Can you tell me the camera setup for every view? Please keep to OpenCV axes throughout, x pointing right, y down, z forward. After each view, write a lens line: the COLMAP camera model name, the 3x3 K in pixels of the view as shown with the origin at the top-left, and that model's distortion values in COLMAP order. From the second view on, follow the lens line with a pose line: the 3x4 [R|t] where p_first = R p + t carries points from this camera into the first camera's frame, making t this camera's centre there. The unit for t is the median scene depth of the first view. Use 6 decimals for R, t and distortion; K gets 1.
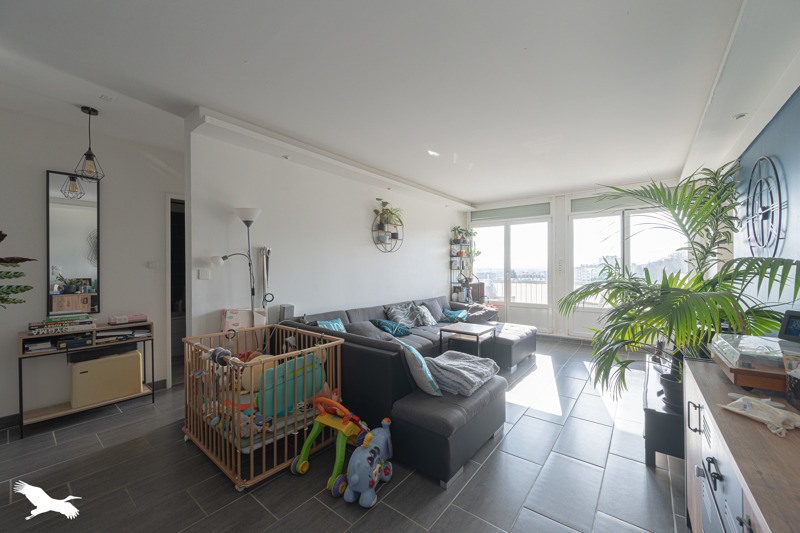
lens RADIAL K [[309.7, 0, 400.4], [0, 309.7, 267.2], [0, 0, 1]] dist [0.000554, 0.000173]
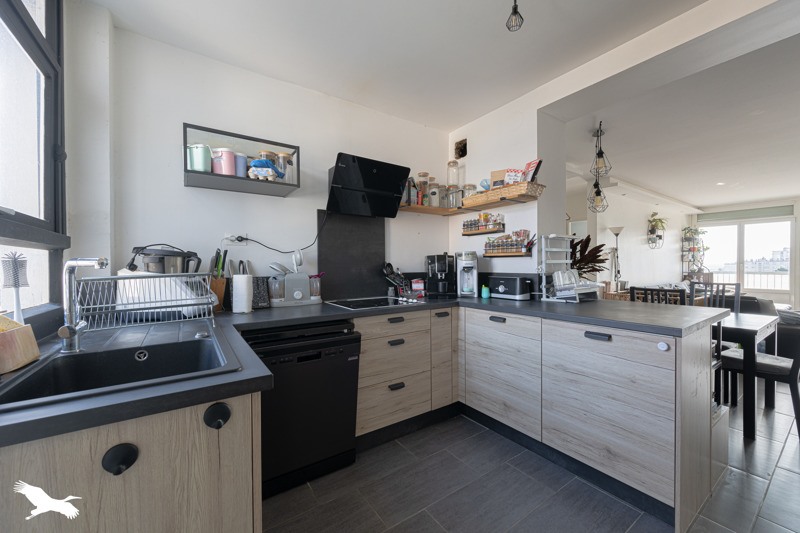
lens RADIAL K [[309.7, 0, 399.8], [0, 309.7, 267.2], [0, 0, 1]] dist [0.000554, 0.000173]
pose [[0.961632, 0.002074, -0.274336, -0.595934], [0.002305, 0.999875, 0.015638, 0.007764], [0.274334, -0.015671, 0.961507, -0.522566]]
